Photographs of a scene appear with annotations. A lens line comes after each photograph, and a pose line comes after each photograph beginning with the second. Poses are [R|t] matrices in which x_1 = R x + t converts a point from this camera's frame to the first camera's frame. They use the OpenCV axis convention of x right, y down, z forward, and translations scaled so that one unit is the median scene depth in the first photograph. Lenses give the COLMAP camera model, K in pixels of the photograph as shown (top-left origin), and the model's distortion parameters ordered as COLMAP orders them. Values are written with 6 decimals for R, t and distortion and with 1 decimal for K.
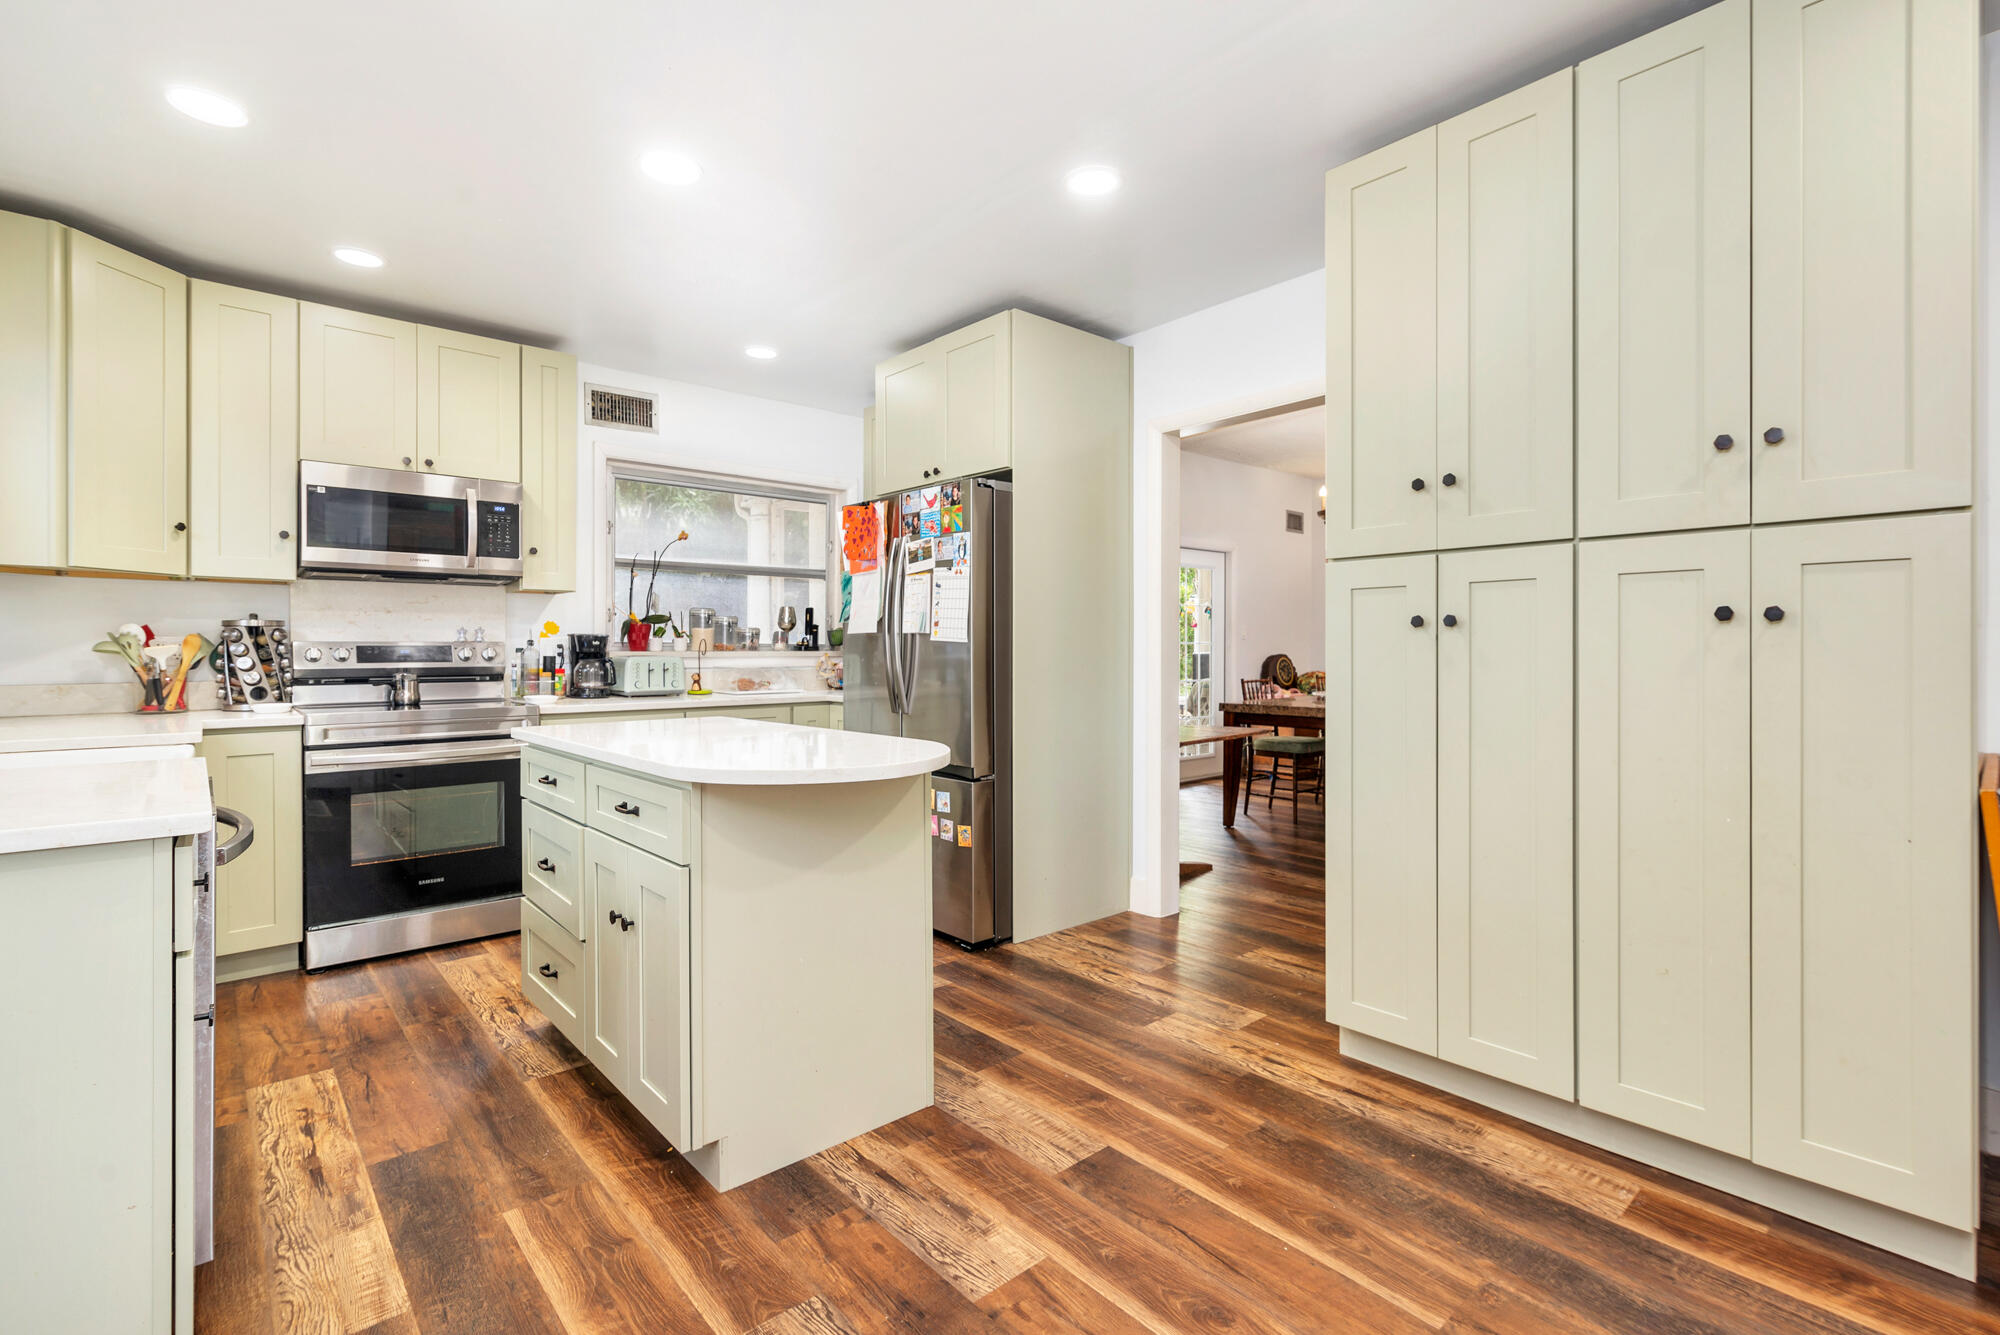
lens RADIAL K [[924.5, 0, 1012.4], [0, 924.5, 654.2], [0, 0, 1]] dist [0.026710, -0.000006]
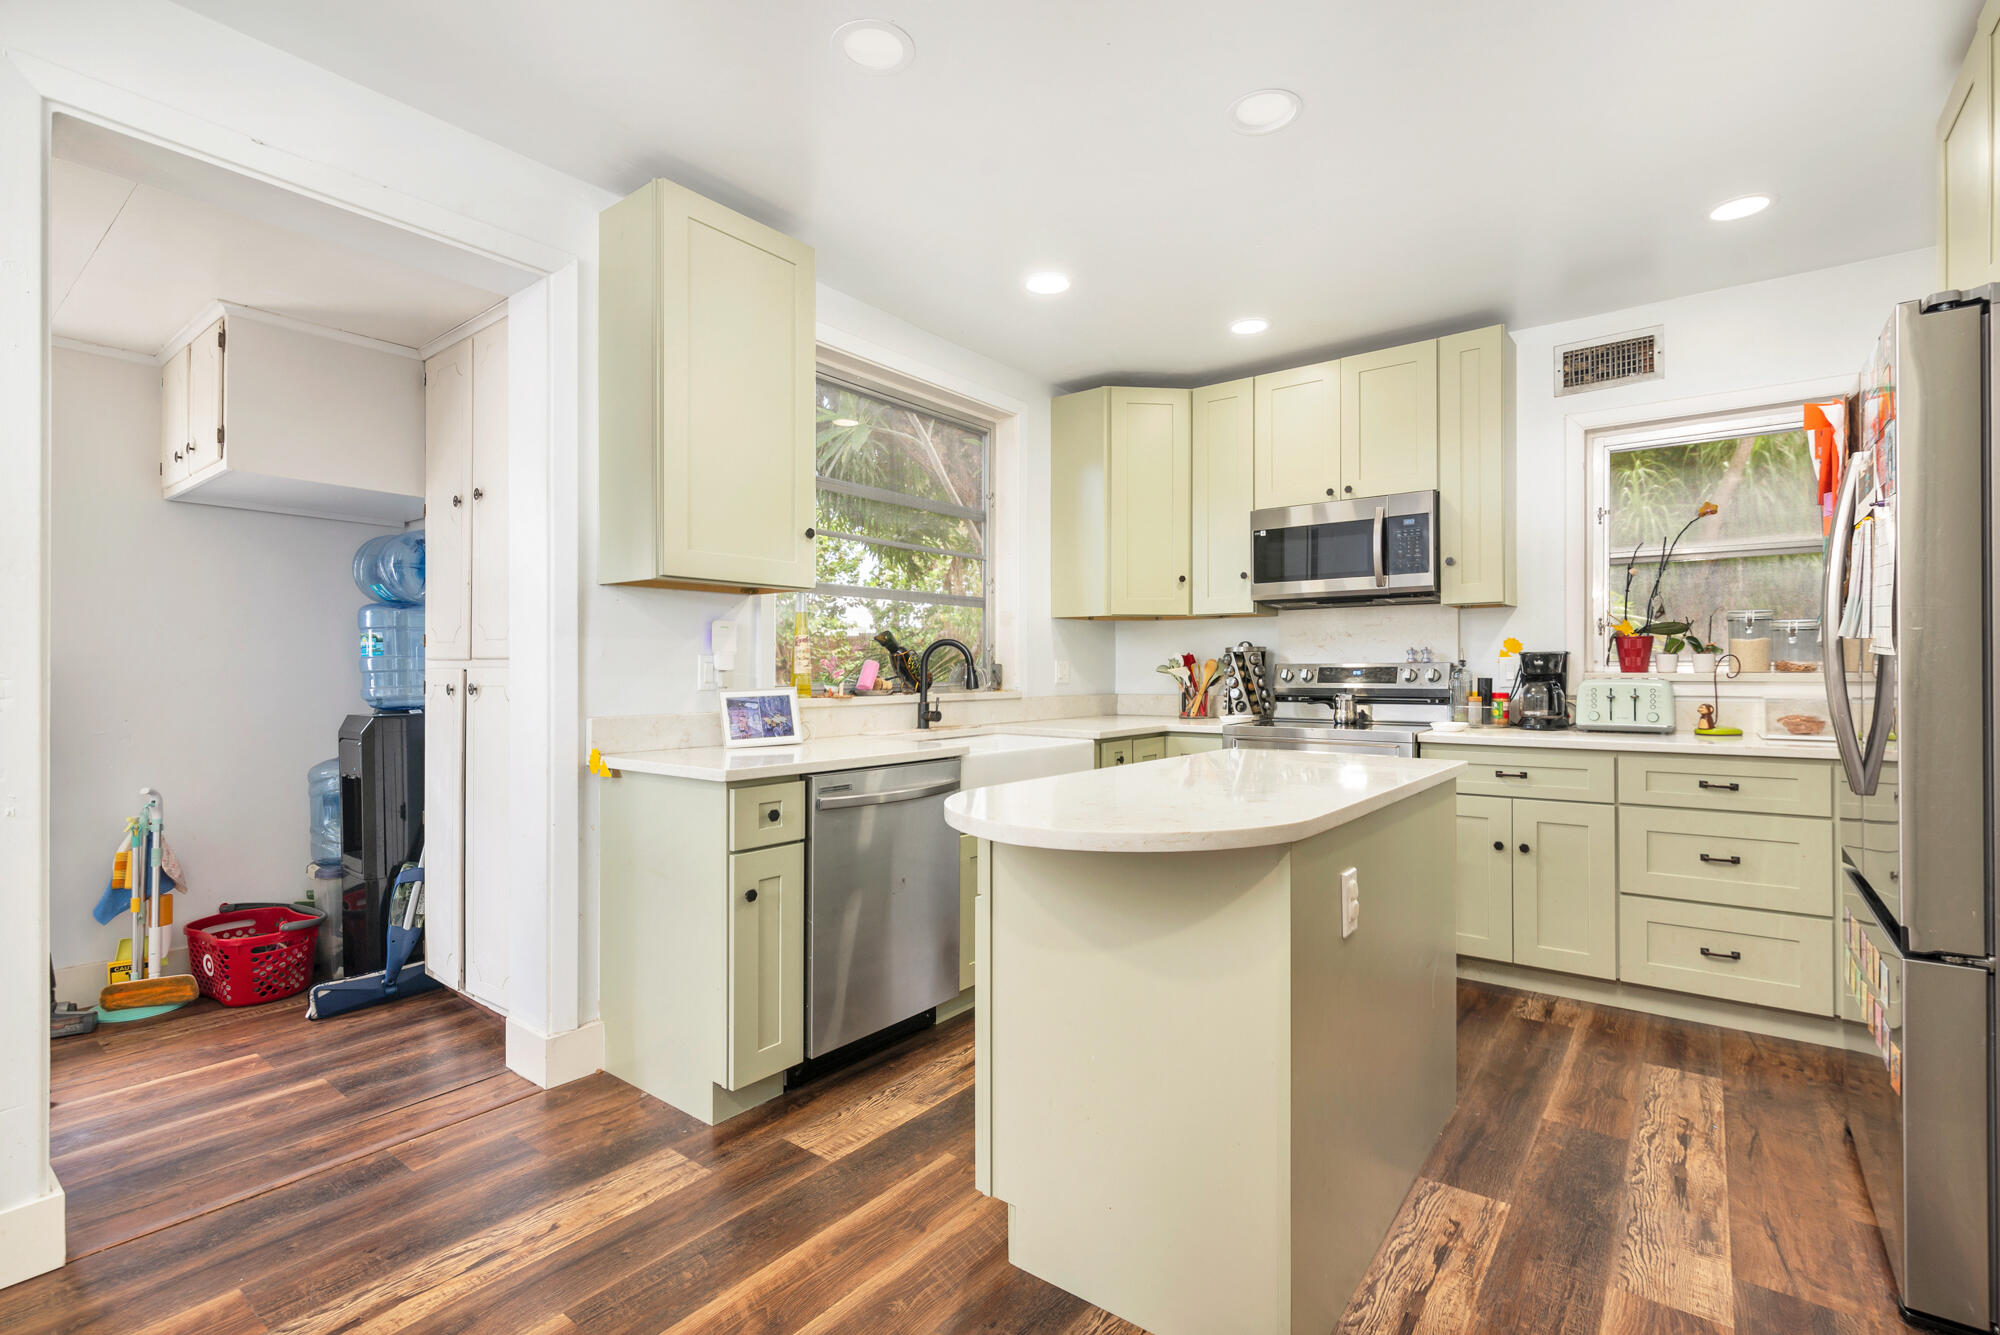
lens RADIAL K [[912.9, 0, 1000.0], [0, 912.9, 695.0], [0, 0, 1]] dist [-0.027637, -0.000121]
pose [[0.176551, 0.024904, -0.983976, 0.301226], [-0.003115, 0.999689, 0.024743, -0.002252], [0.984286, -0.001304, 0.176574, 0.460317]]
